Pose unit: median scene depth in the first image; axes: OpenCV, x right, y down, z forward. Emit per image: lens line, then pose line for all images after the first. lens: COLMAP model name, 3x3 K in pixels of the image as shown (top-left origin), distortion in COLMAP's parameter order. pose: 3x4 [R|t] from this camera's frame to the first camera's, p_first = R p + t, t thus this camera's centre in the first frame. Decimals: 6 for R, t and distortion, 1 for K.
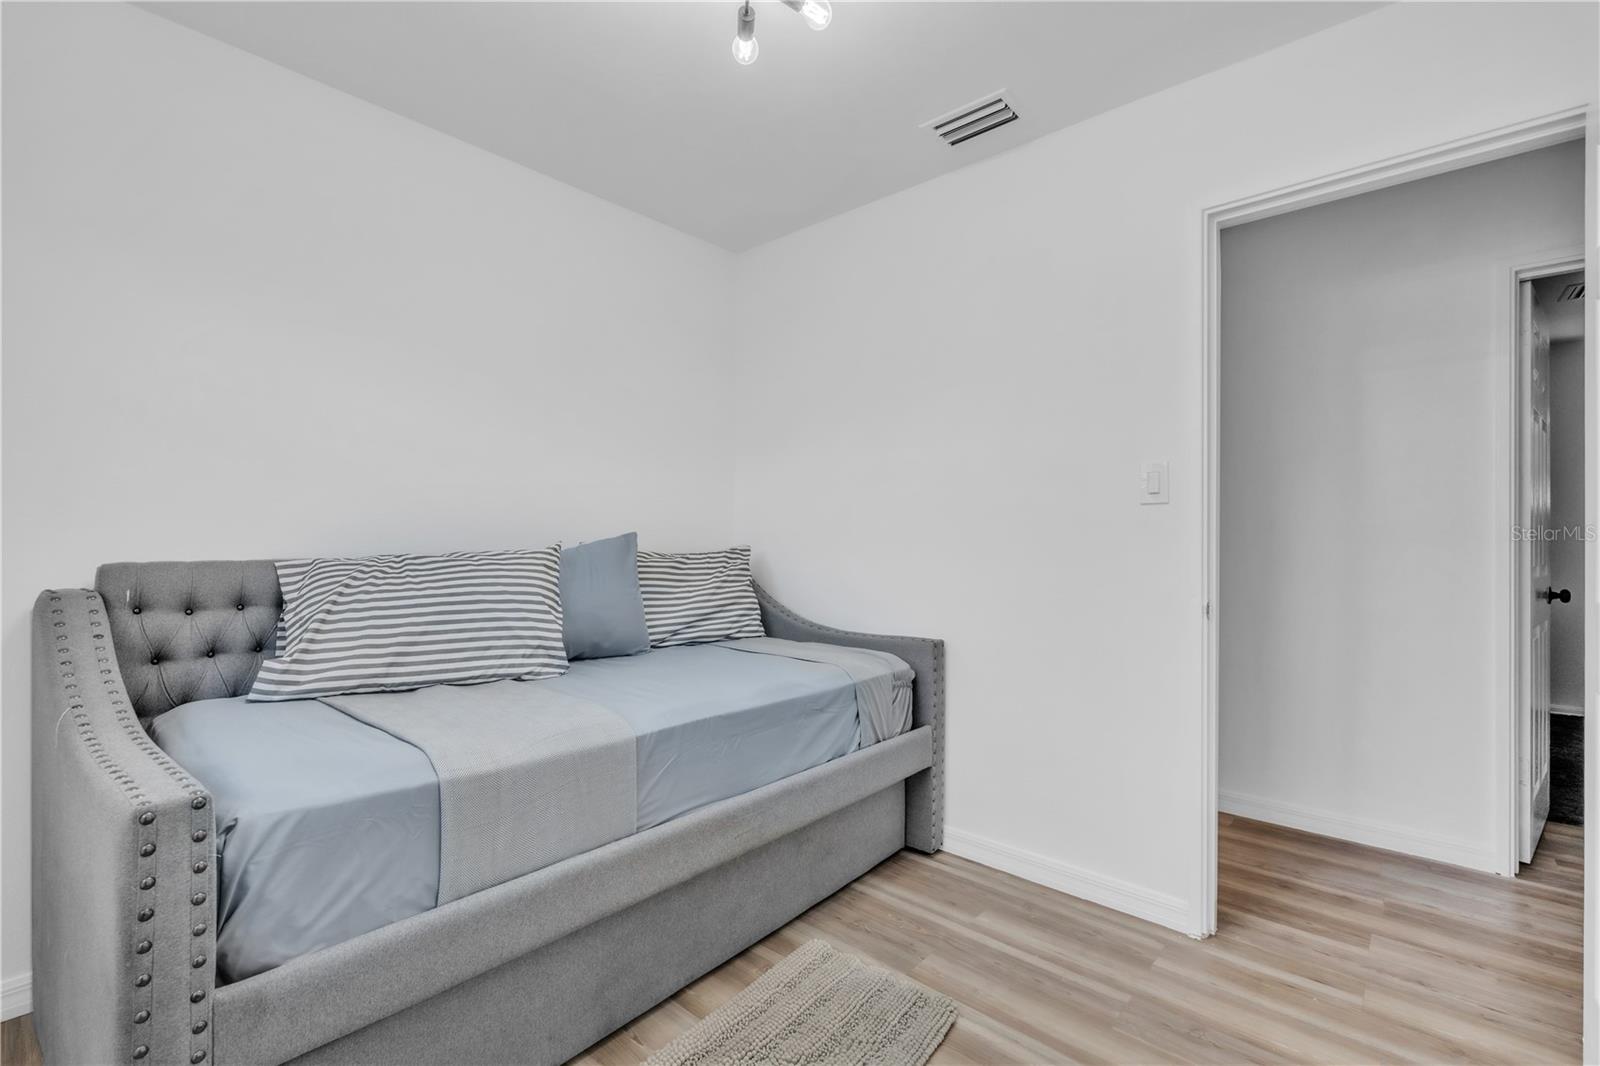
lens RADIAL K [[709.0, 0, 798.1], [0, 709.0, 531.8], [0, 0, 1]] dist [0.005047, 0.000224]
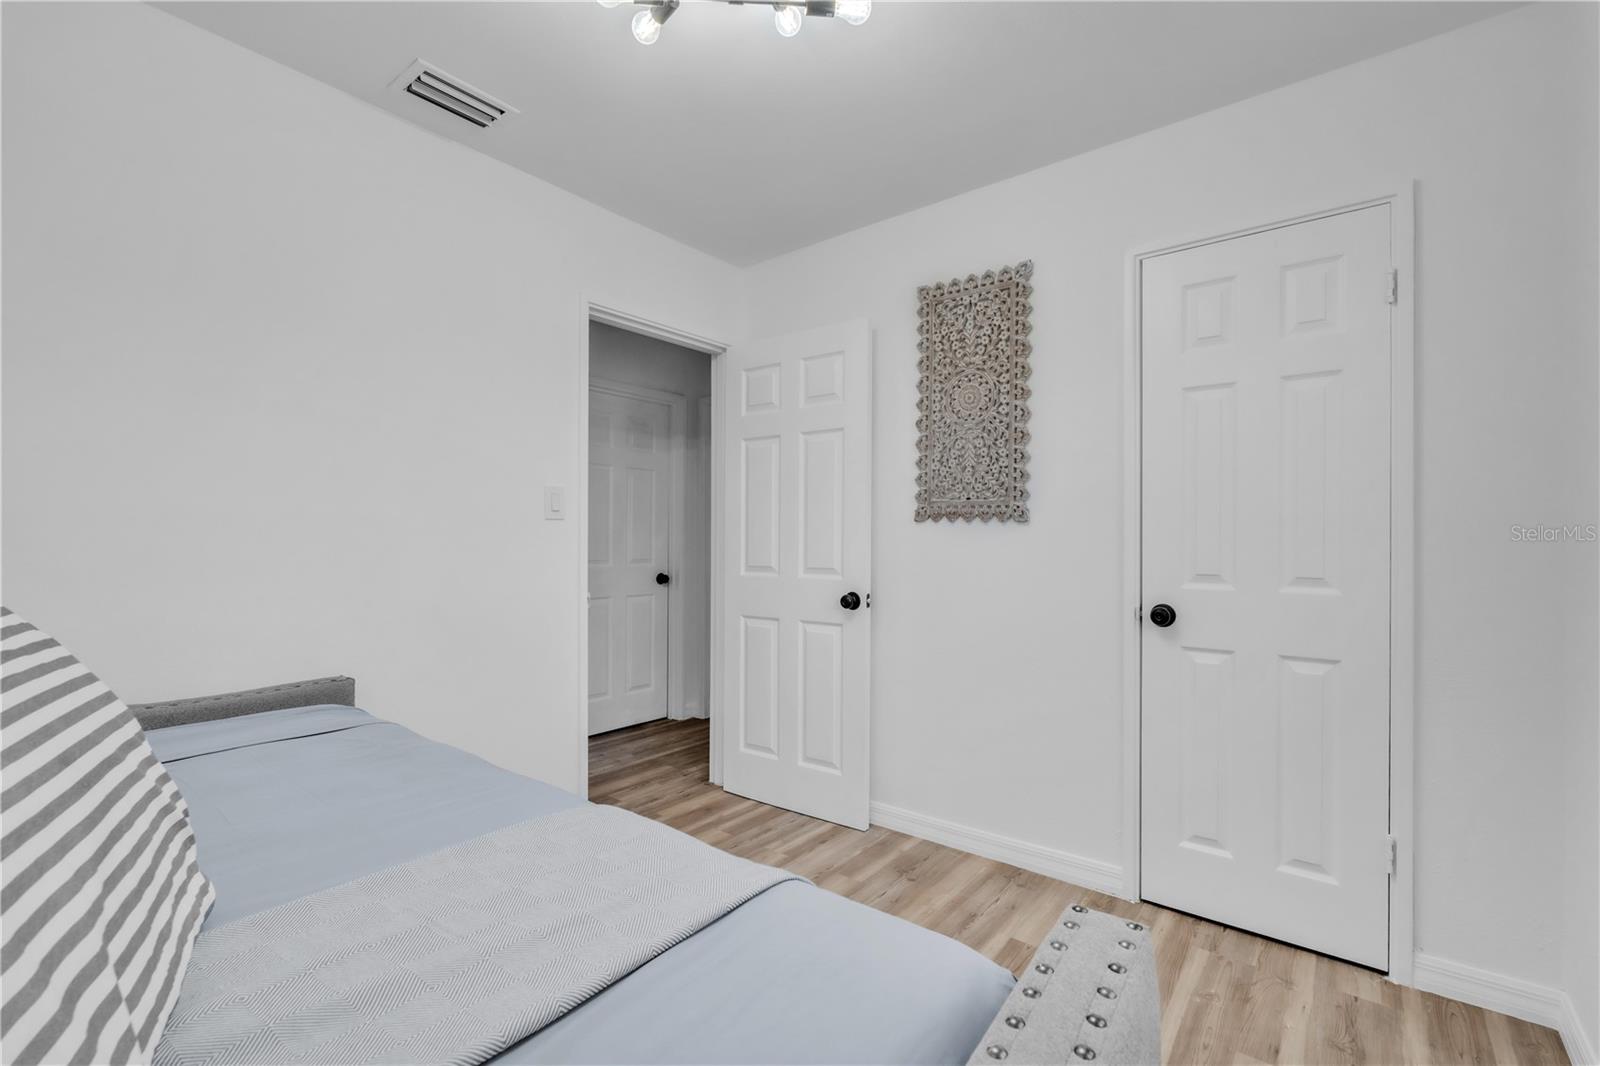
lens RADIAL K [[723.2, 0, 796.1], [0, 723.2, 536.9], [0, 0, 1]] dist [-0.001197, 0.000257]
pose [[-0.065702, -0.002472, 0.997836, -1.081140], [-0.013504, 0.999908, 0.001588, -0.022637], [-0.997748, -0.013371, -0.065730, 0.918861]]
